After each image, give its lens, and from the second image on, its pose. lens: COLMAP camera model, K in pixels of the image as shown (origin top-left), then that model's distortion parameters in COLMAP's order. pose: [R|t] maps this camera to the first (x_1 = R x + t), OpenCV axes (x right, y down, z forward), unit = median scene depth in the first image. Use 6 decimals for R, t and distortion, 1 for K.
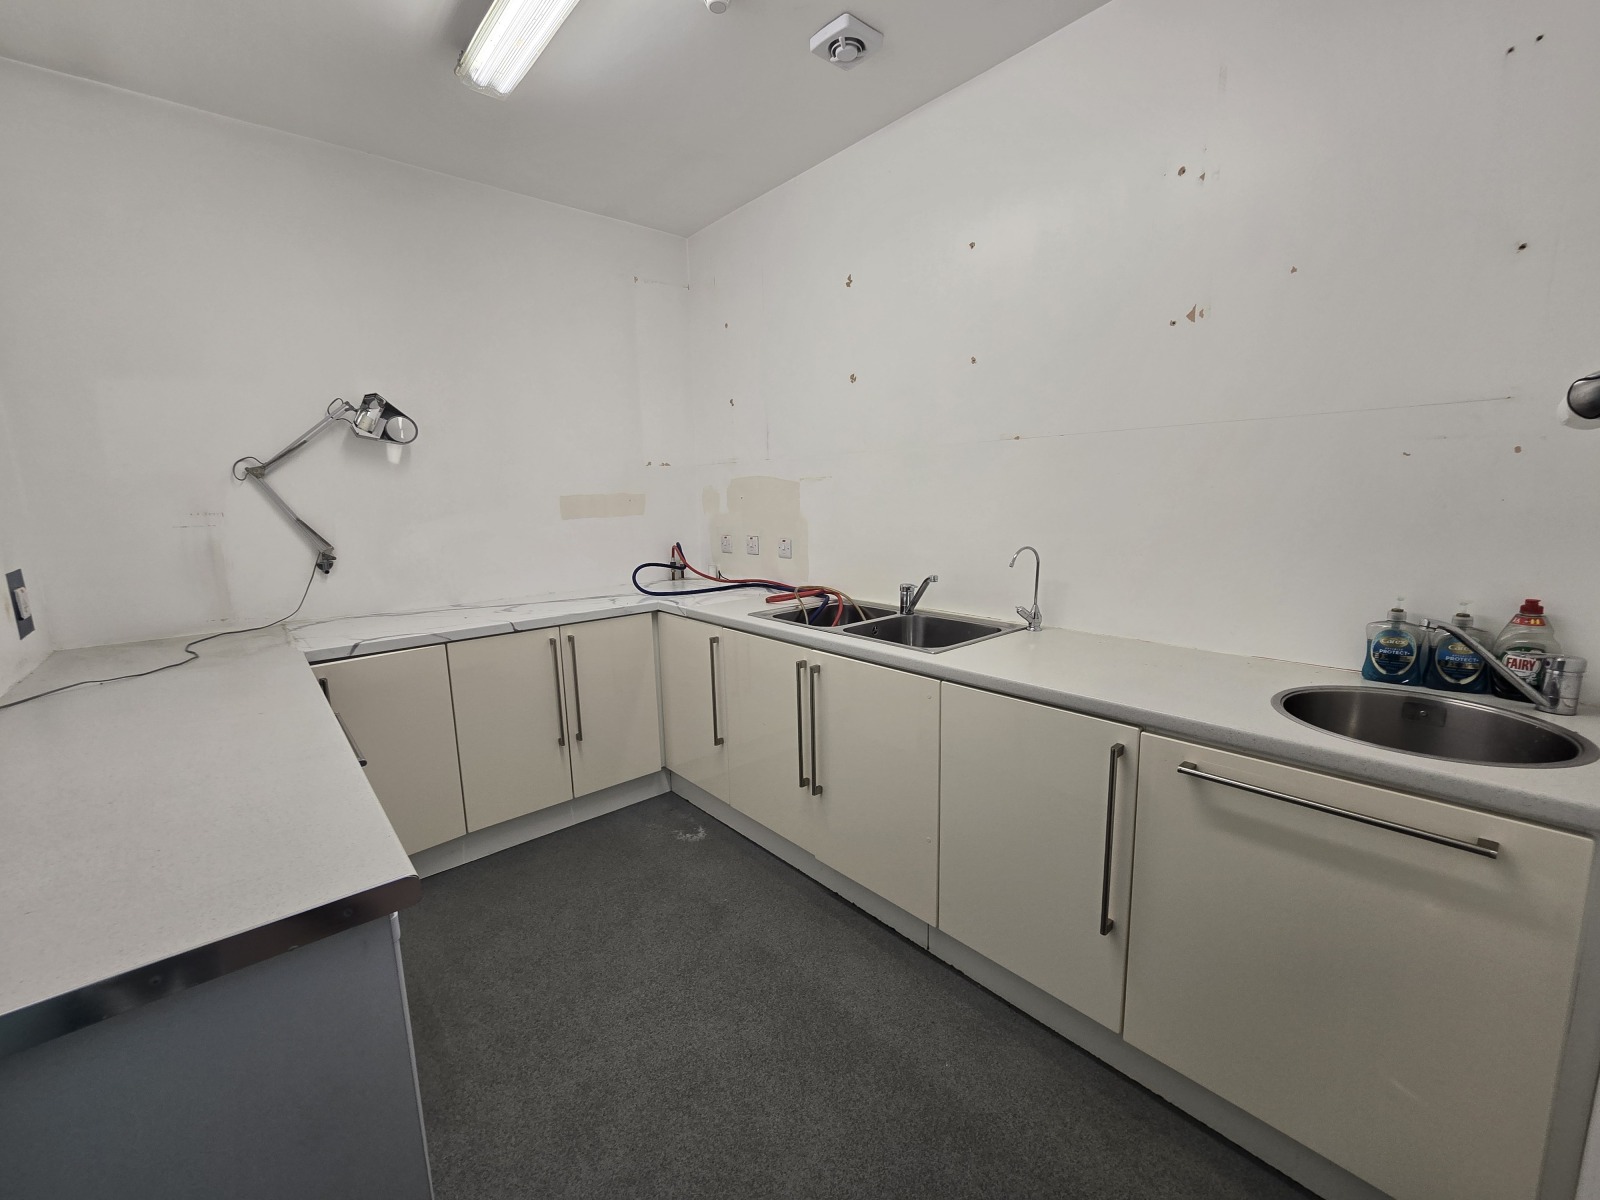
lens RADIAL K [[655.1, 0, 796.8], [0, 655.1, 599.1], [0, 0, 1]] dist [-0.008292, 0.002336]
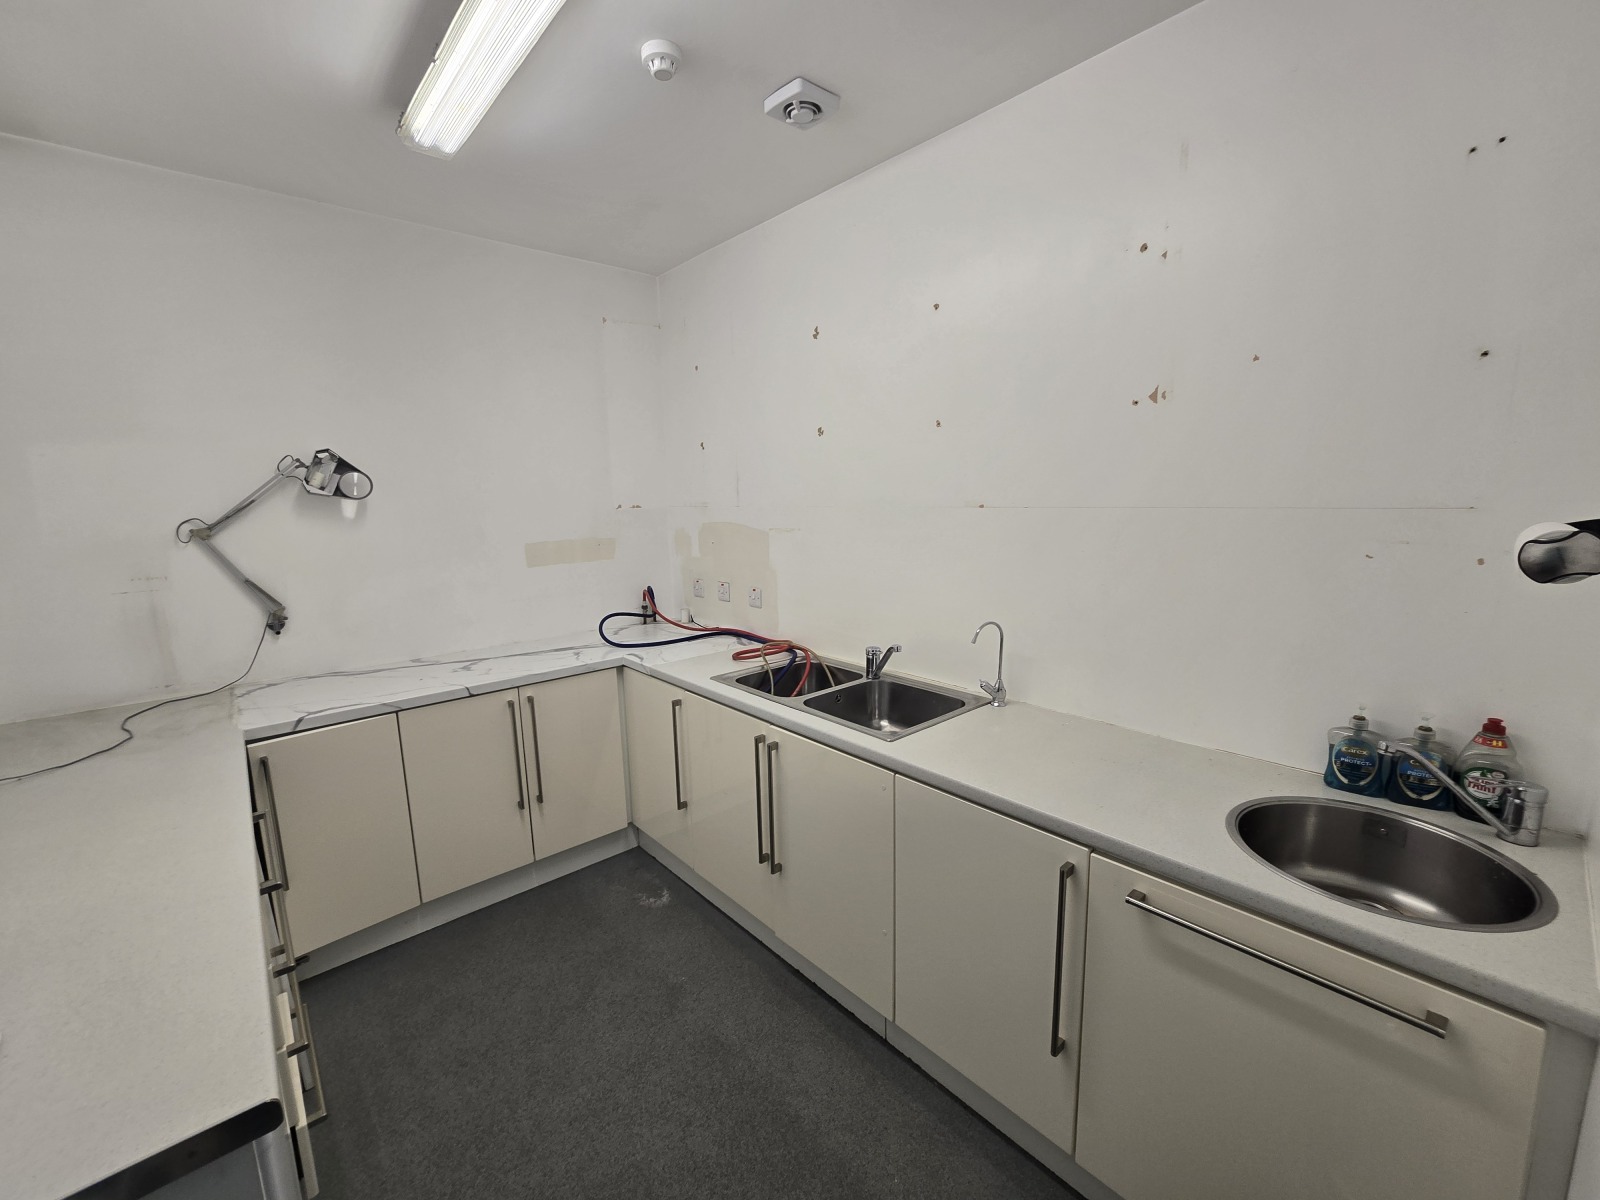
lens RADIAL K [[655.4, 0, 799.0], [0, 655.4, 600.0], [0, 0, 1]] dist [-0.010490, 0.003292]
pose [[0.999978, -0.000113, 0.006688, 0.064114], [0.000097, 0.999997, 0.002365, -0.119646], [-0.006688, -0.002364, 0.999975, 0.030870]]
